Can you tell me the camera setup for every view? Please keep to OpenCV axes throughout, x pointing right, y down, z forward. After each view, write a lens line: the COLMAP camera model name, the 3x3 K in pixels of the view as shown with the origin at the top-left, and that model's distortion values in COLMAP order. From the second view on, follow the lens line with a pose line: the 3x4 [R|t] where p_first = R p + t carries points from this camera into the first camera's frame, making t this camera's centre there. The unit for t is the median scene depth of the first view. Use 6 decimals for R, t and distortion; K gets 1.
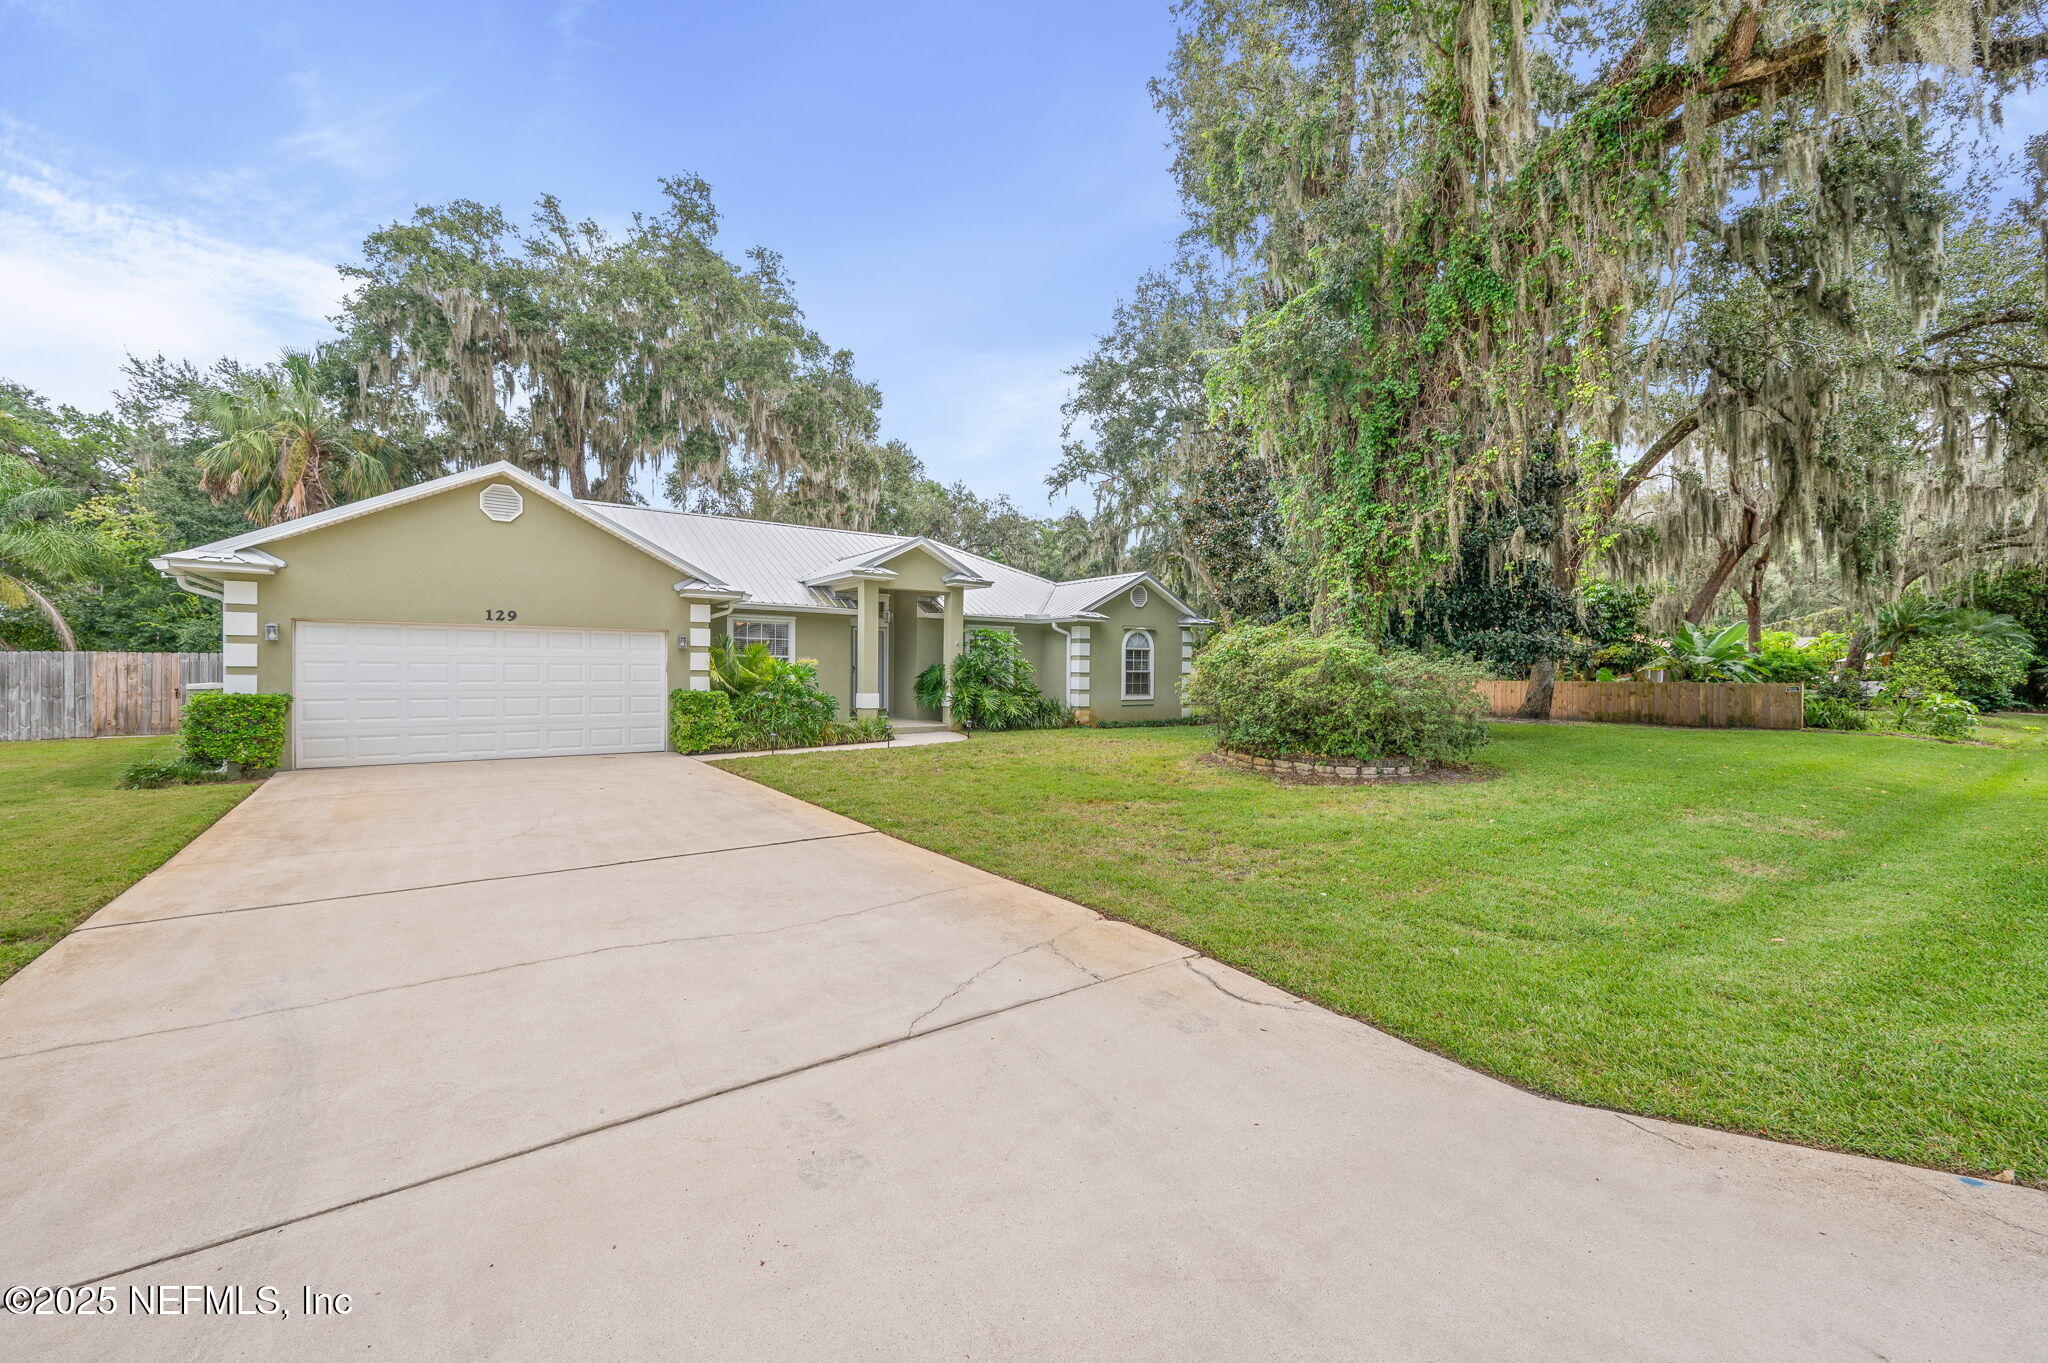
lens RADIAL K [[812.0, 0, 1028.0], [0, 812.0, 682.7], [0, 0, 1]] dist [0.000205, 0.000457]
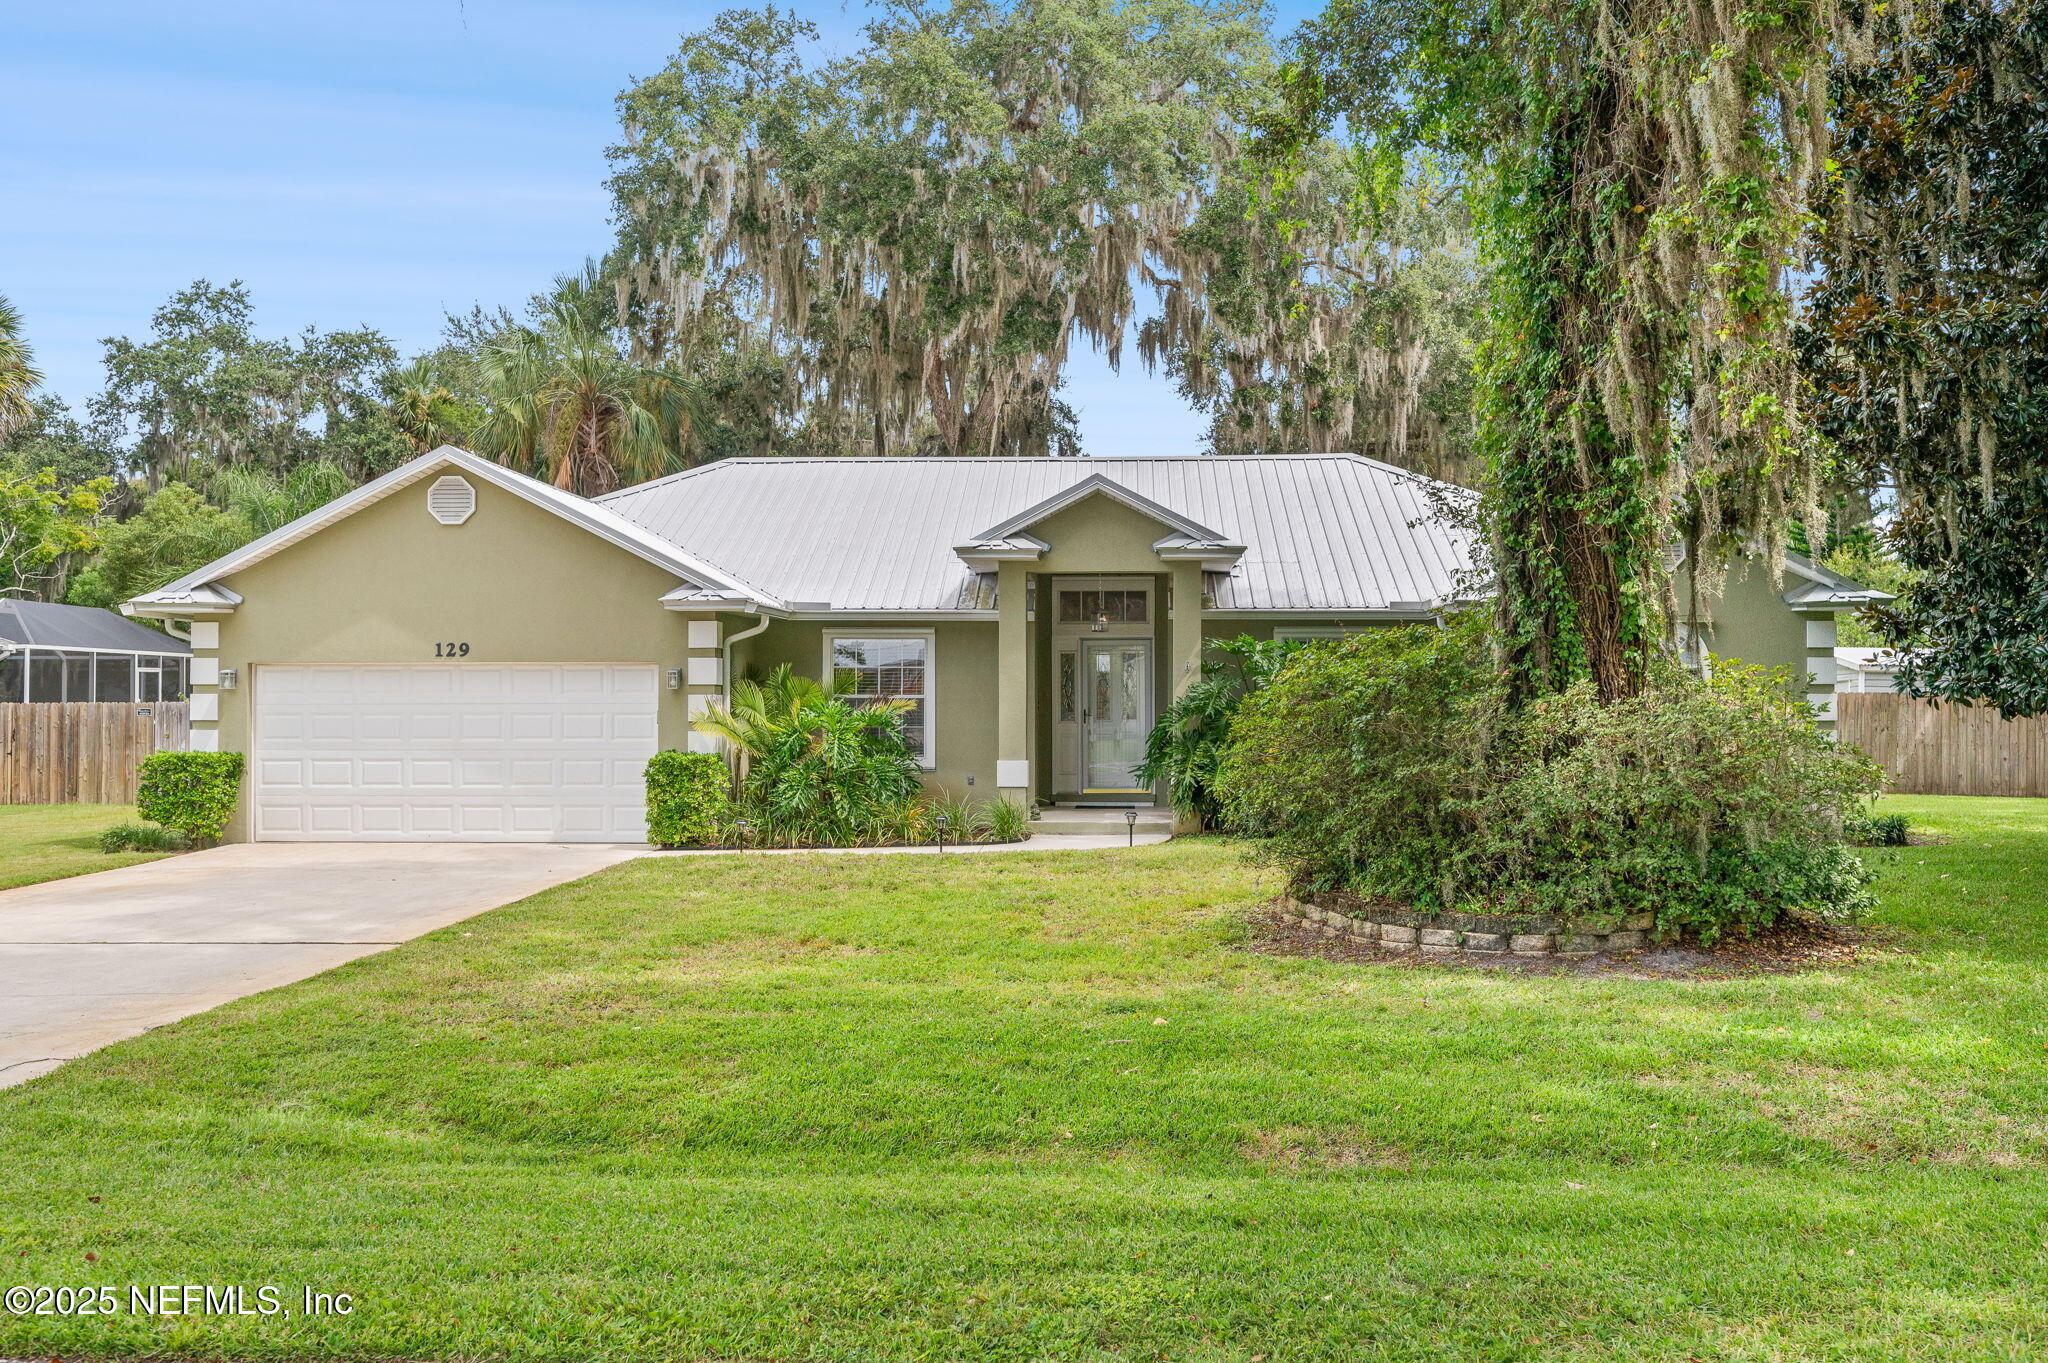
lens RADIAL K [[1799.6, 0, 1016.0], [0, 1799.6, 677.4], [0, 0, 1]] dist [0.000393, 0.010247]
pose [[0.779033, -0.017746, -0.626732, 0.508010], [-0.004038, 0.999437, -0.033318, -0.002848], [0.626970, 0.028487, 0.778522, 0.023136]]
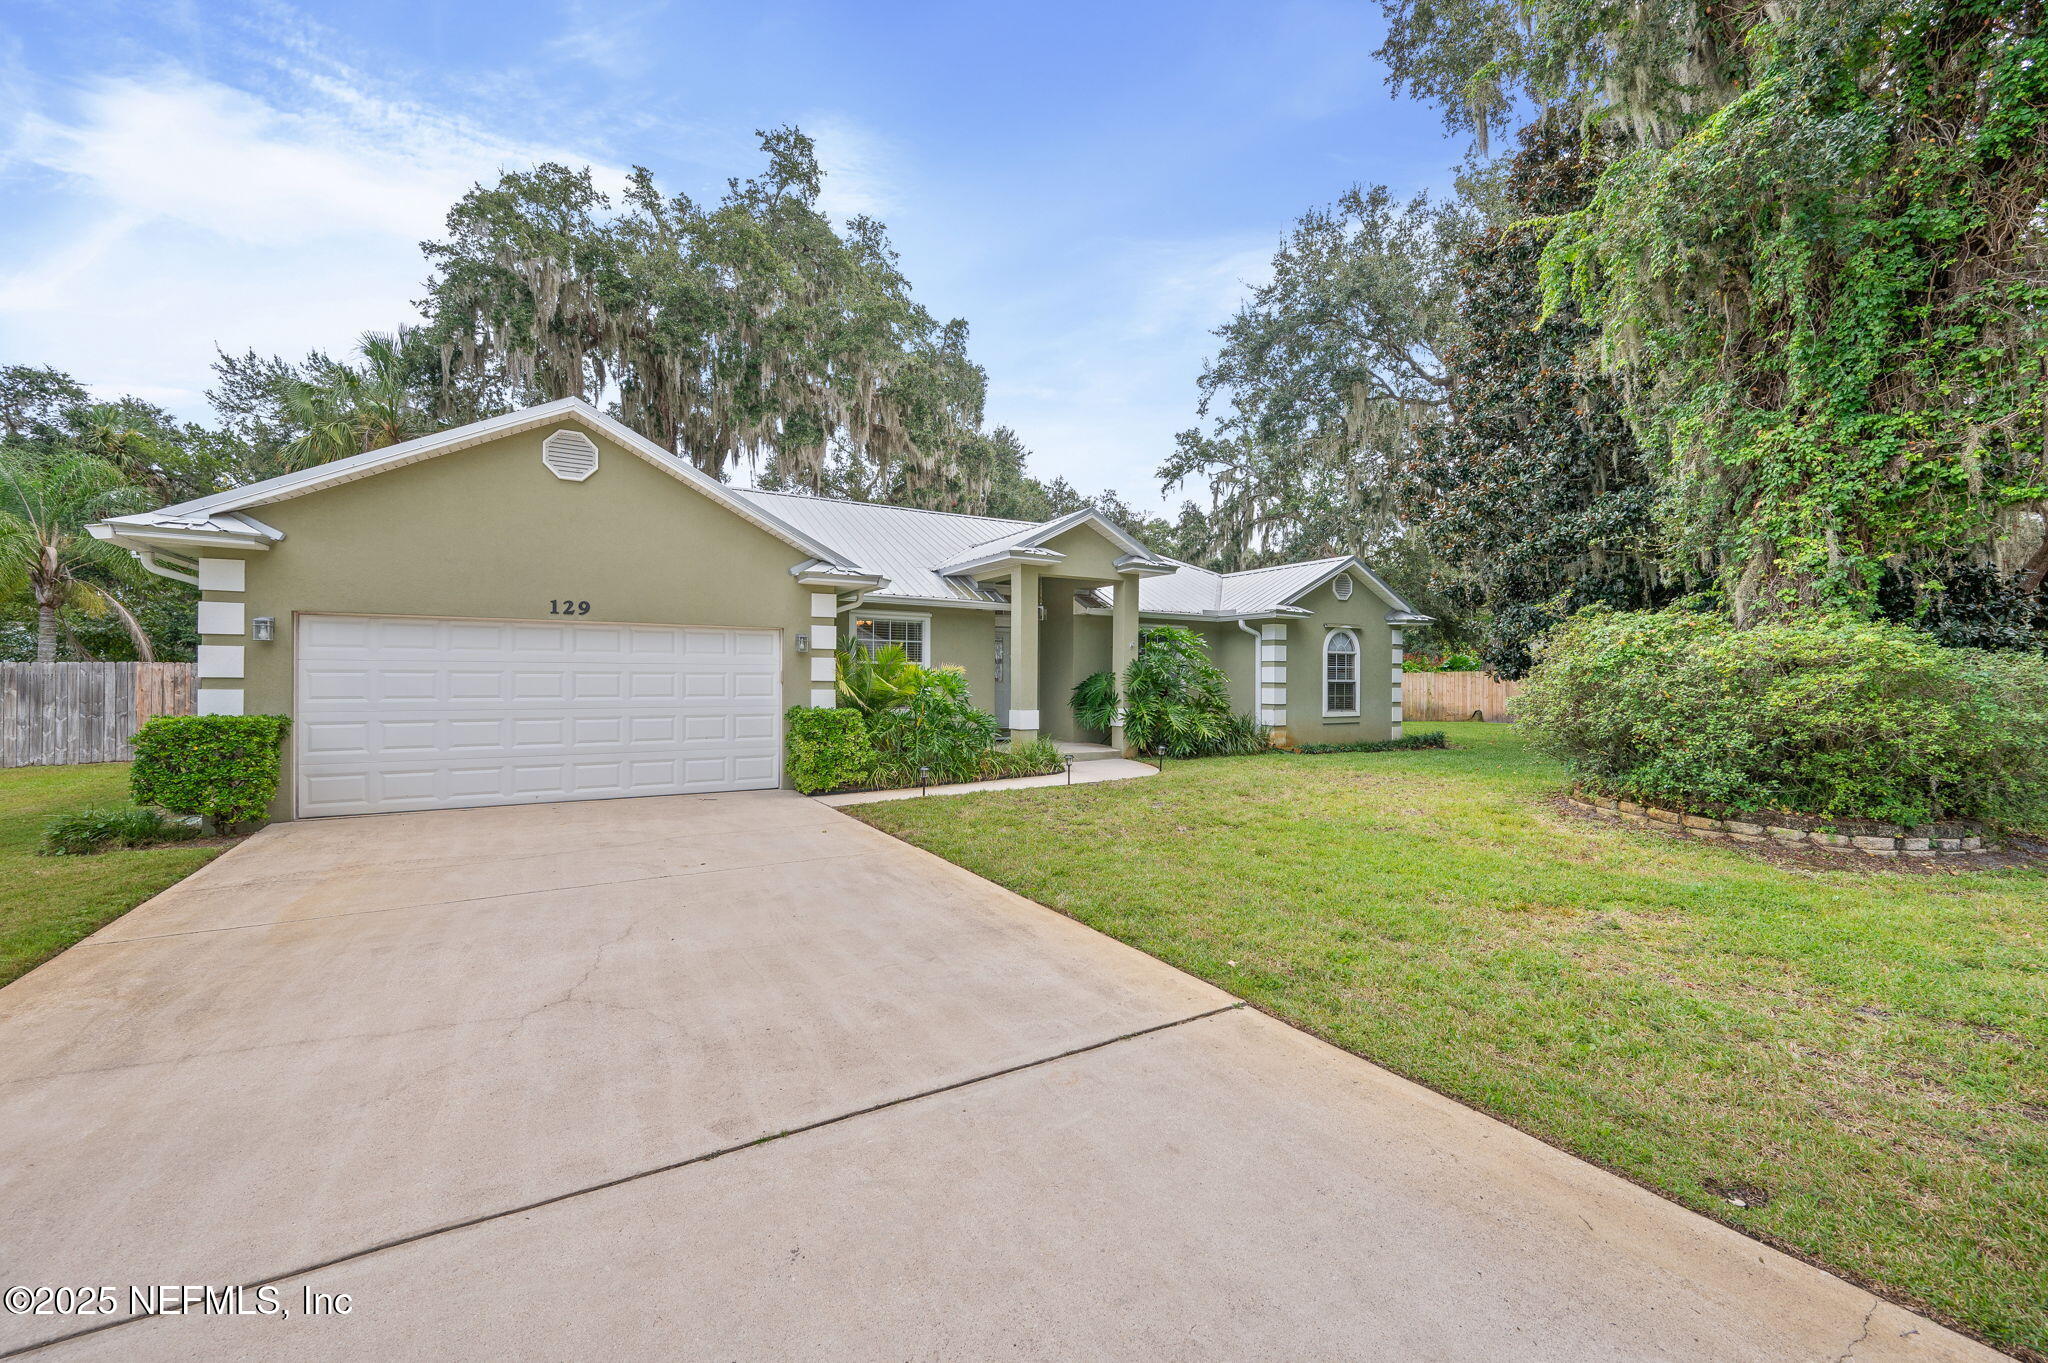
lens RADIAL K [[812.0, 0, 1025.1], [0, 812.0, 683.7], [0, 0, 1]] dist [0.000205, 0.000457]
pose [[0.995697, -0.002582, -0.092638, -0.106852], [0.001506, 0.999931, -0.011682, -0.002752], [0.092662, 0.011493, 0.995631, 0.192878]]
